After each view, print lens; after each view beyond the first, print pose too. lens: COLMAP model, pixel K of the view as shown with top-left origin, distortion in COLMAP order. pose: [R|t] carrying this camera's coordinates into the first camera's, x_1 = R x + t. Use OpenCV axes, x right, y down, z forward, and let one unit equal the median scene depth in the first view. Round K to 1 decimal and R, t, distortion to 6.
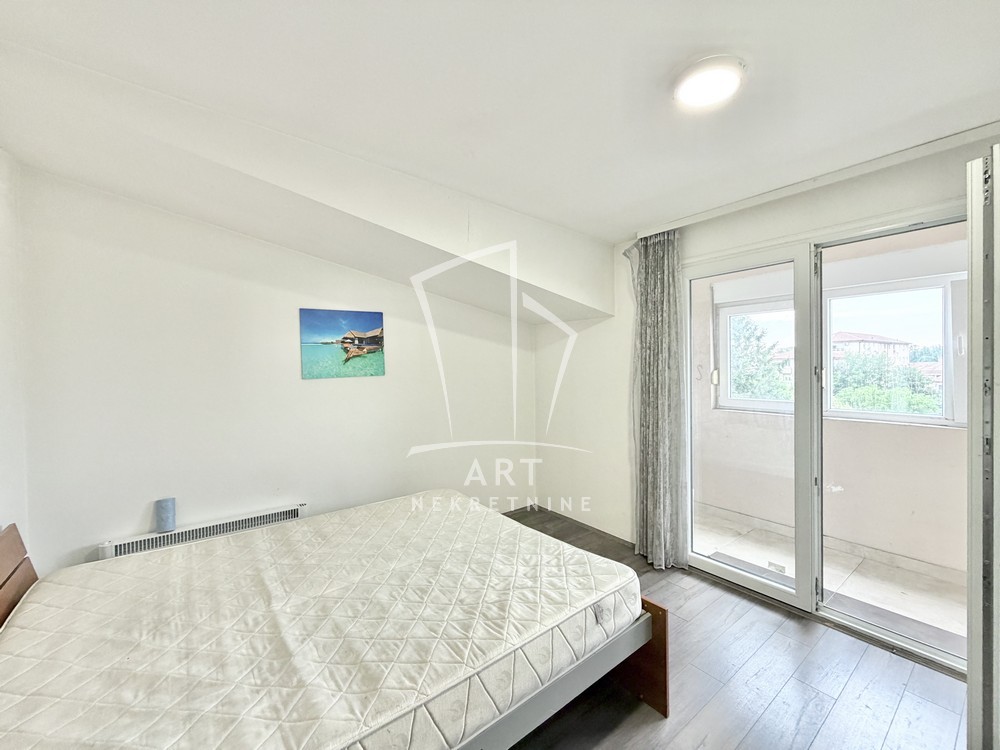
lens RADIAL K [[403.0, 0, 495.6], [0, 403.0, 370.8], [0, 0, 1]] dist [-0.001799, -0.000115]
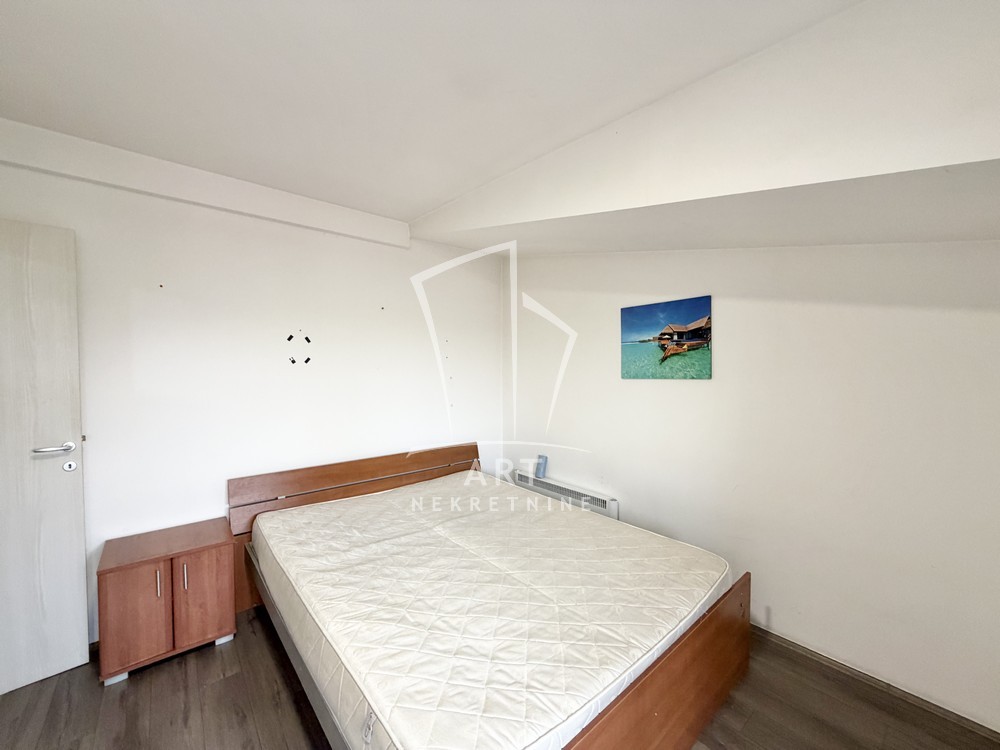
lens RADIAL K [[396.9, 0, 495.9], [0, 396.9, 378.9], [0, 0, 1]] dist [-0.001005, -0.000210]
pose [[0.053152, 0.044550, -0.997592, 0.646526], [-0.017925, 0.998886, 0.043653, -0.020896], [0.998426, 0.015562, 0.053891, 0.819871]]
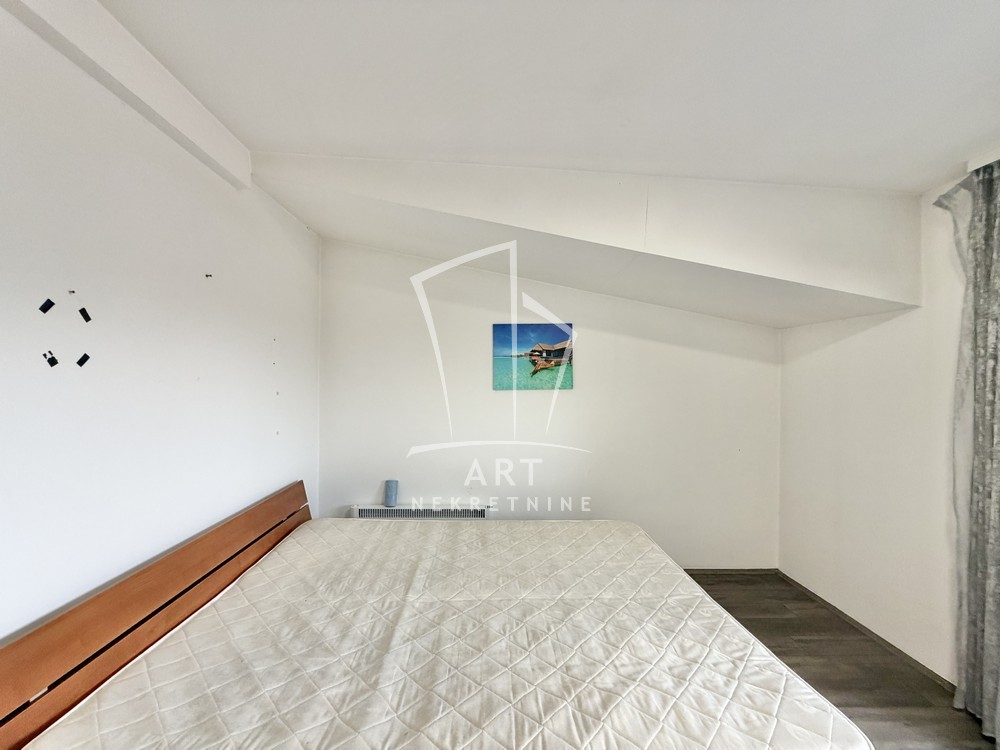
lens RADIAL K [[396.9, 0, 495.9], [0, 396.9, 378.9], [0, 0, 1]] dist [-0.001005, -0.000210]
pose [[0.814687, 0.019260, -0.579581, 0.180092], [-0.029405, 0.999535, -0.008117, 0.000169], [0.579155, 0.023655, 0.814874, 0.182012]]
